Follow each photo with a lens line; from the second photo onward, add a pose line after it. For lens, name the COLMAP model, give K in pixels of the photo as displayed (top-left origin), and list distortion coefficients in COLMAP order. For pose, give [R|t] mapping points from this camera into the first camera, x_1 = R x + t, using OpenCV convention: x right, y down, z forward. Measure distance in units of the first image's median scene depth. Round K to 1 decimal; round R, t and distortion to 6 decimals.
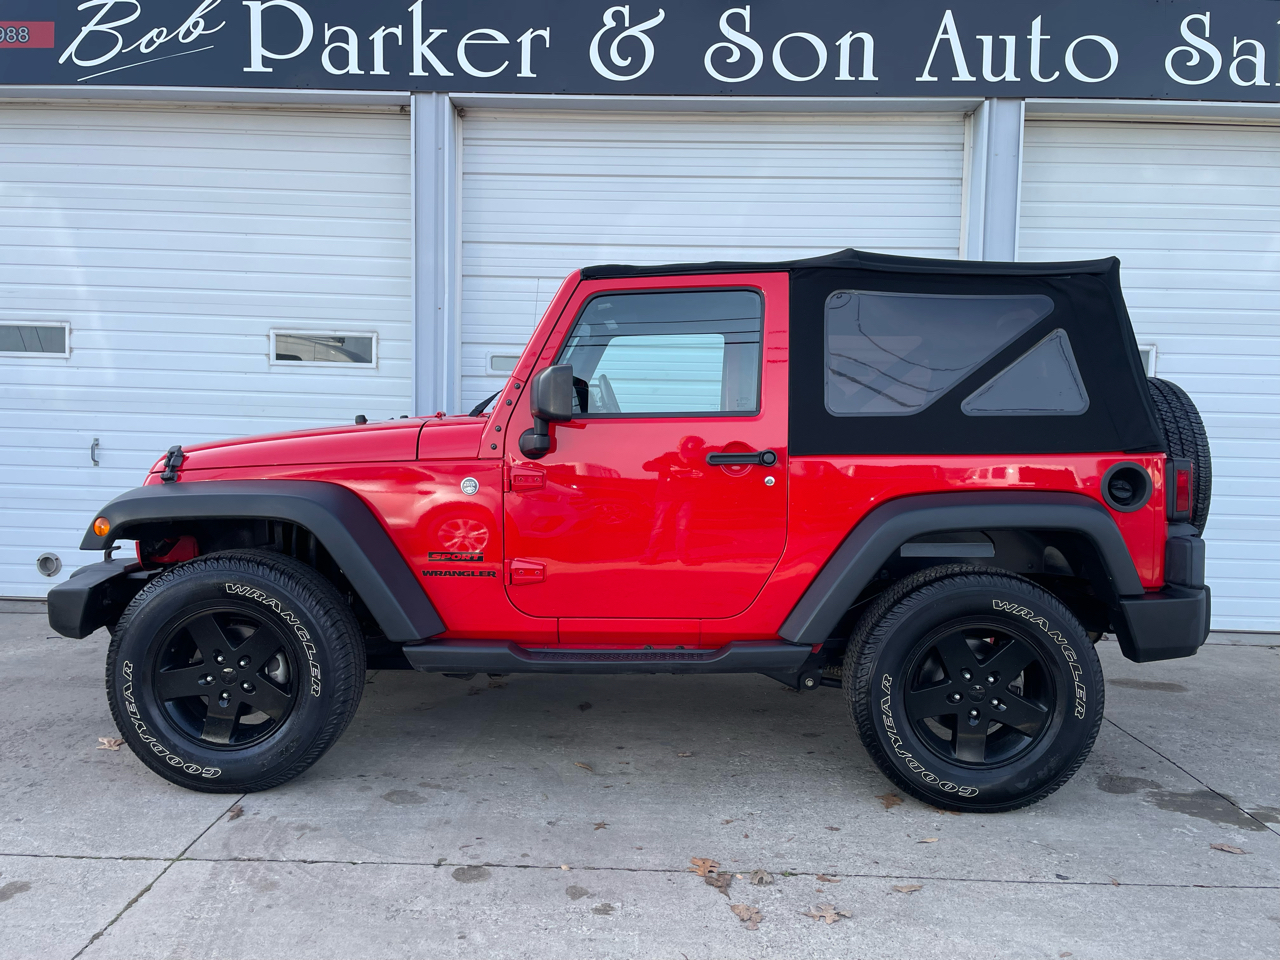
lens RADIAL K [[975.5, 0, 626.7], [0, 975.5, 458.4], [0, 0, 1]] dist [0.101811, -0.135599]
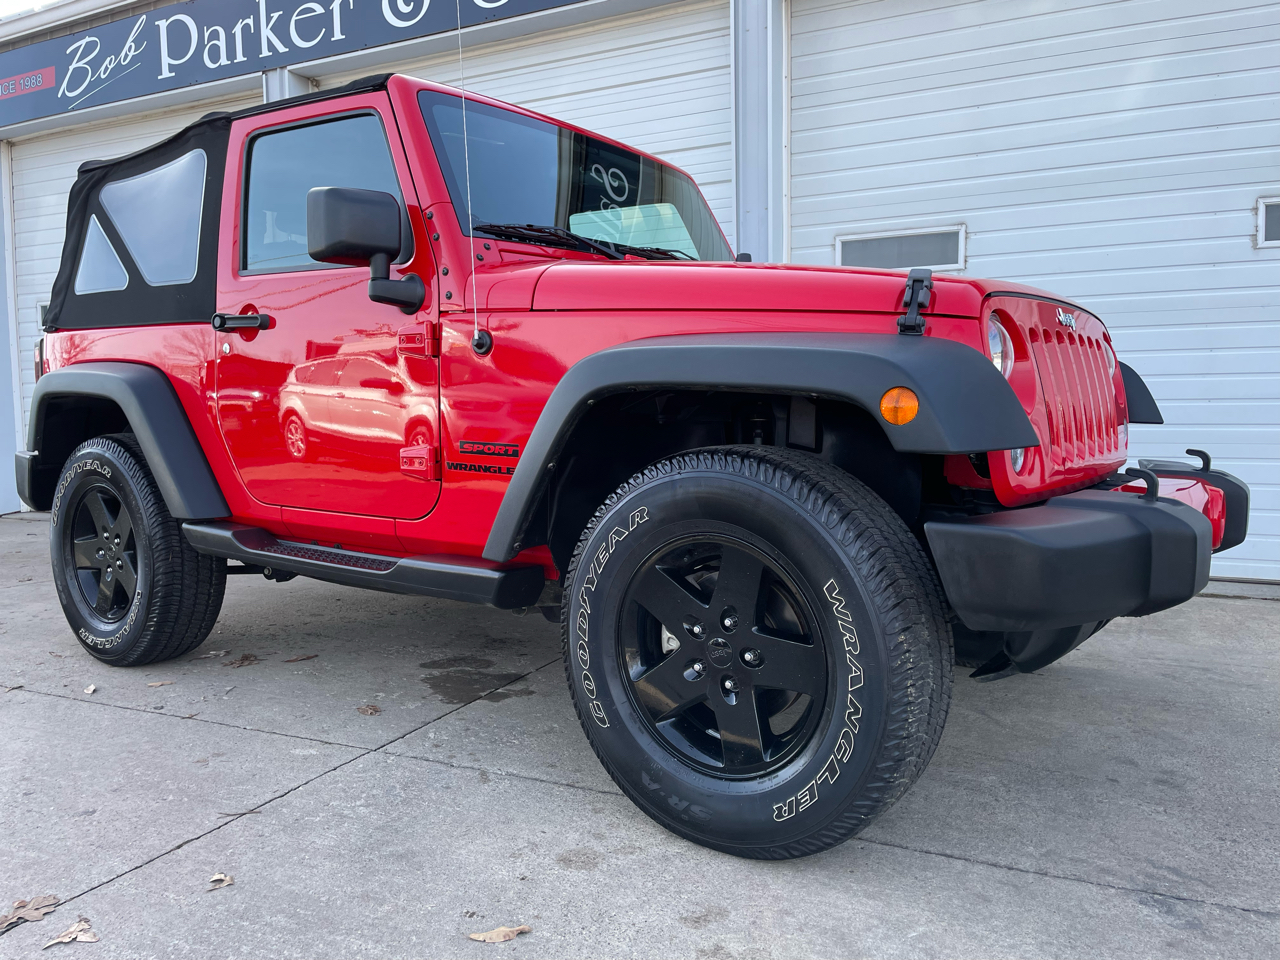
lens RADIAL K [[975.5, 0, 626.7], [0, 975.5, 458.4], [0, 0, 1]] dist [0.101811, -0.135599]
pose [[0.909106, -0.011540, -0.416405, 1.049979], [0.014888, 0.999878, 0.004793, 0.128247], [0.416299, -0.010557, 0.909166, 0.206056]]
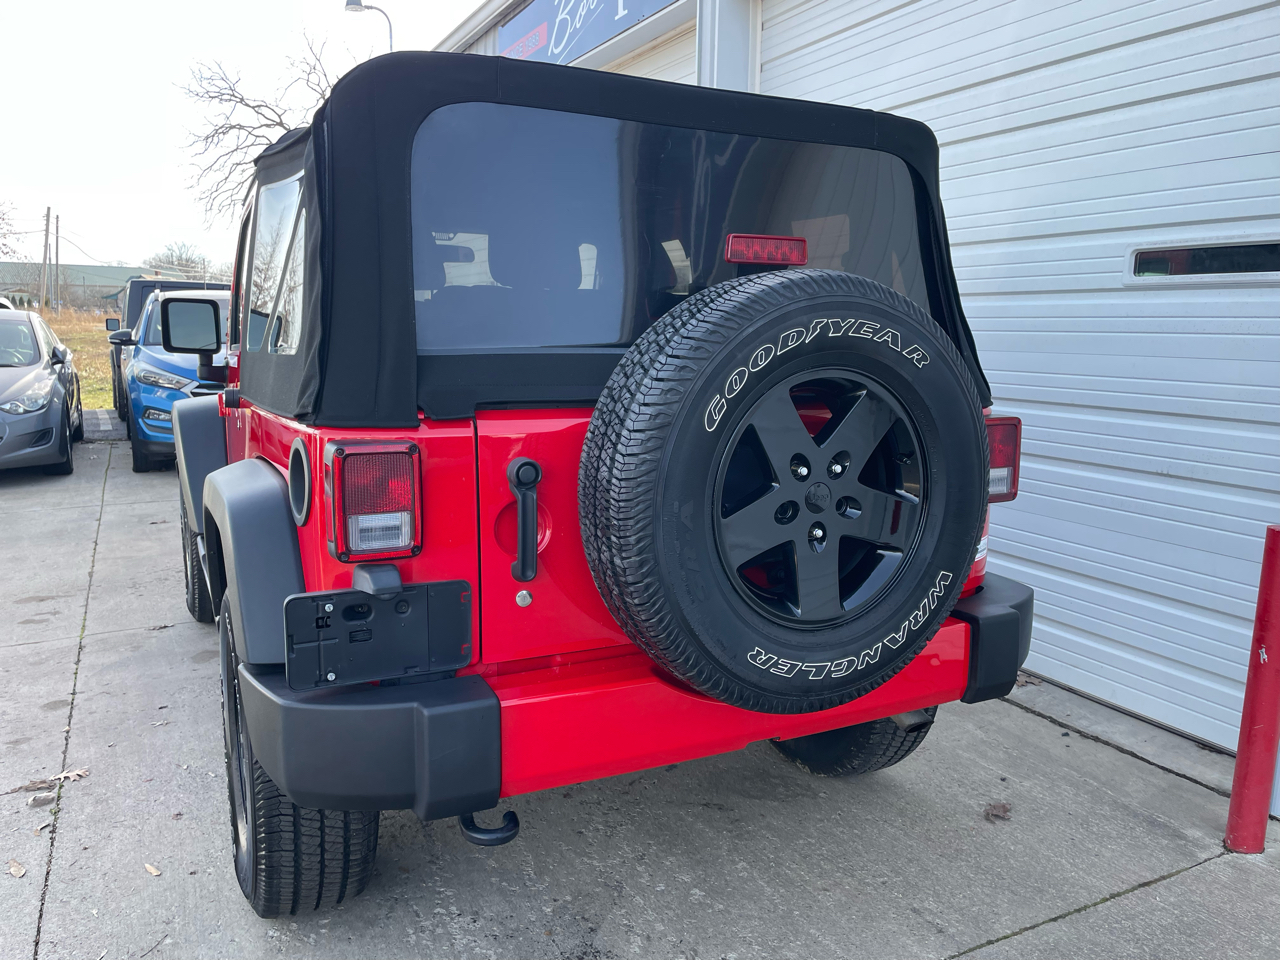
lens RADIAL K [[967.4, 0, 626.8], [0, 967.4, 479.1], [0, 0, 1]] dist [0.102280, -0.138546]
pose [[0.467274, 0.125030, -0.875227, 0.997222], [-0.042331, 0.991978, 0.119108, -0.043438], [0.883098, -0.018607, 0.468819, 0.830995]]
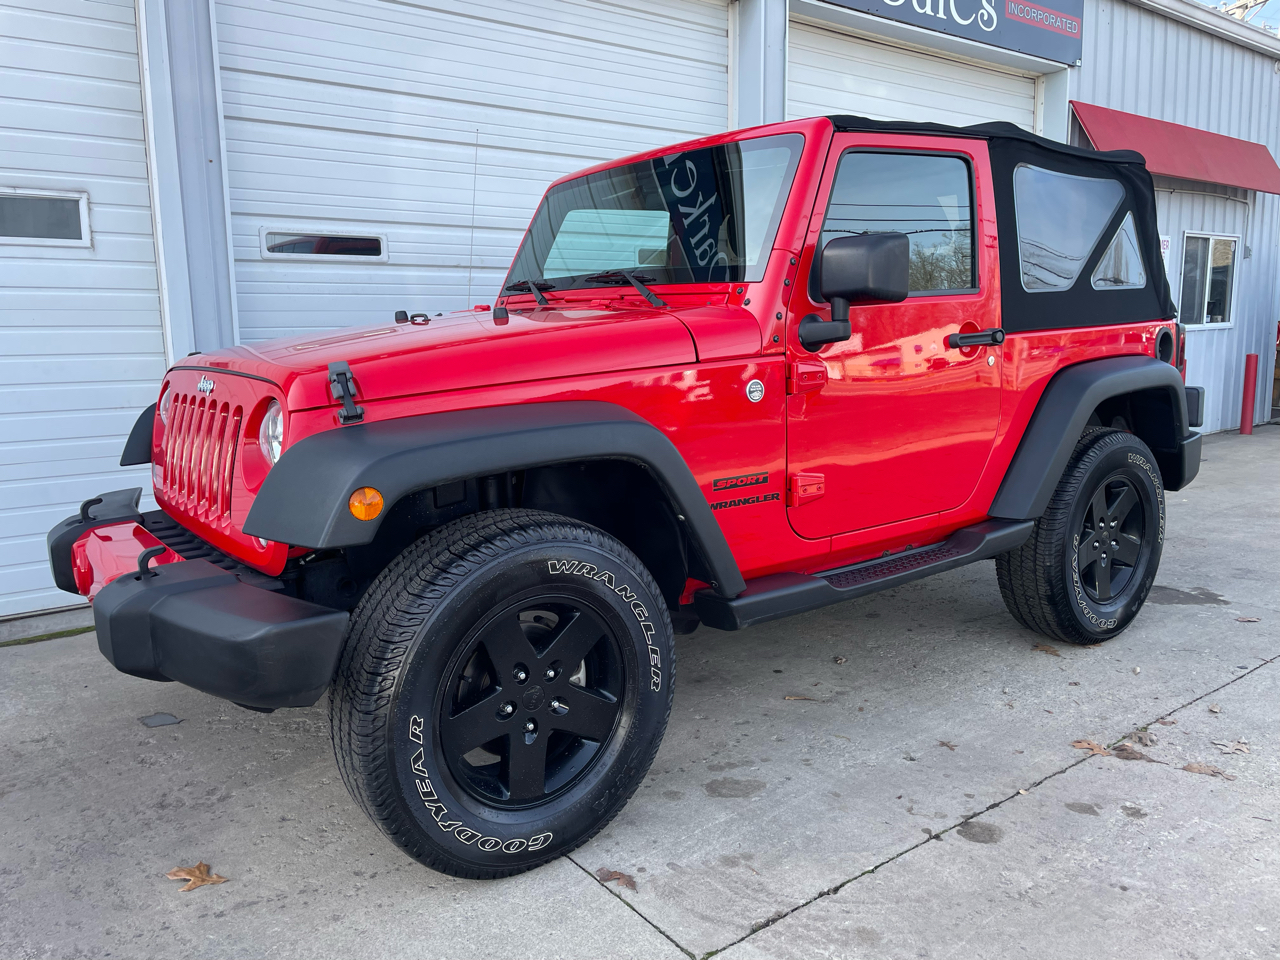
lens RADIAL K [[975.5, 0, 626.7], [0, 975.5, 458.4], [0, 0, 1]] dist [0.101811, -0.135599]
pose [[0.784084, -0.116148, 0.609690, -0.692263], [0.056127, 0.991578, 0.116717, -0.014434], [-0.618112, -0.057296, 0.783999, 0.418522]]
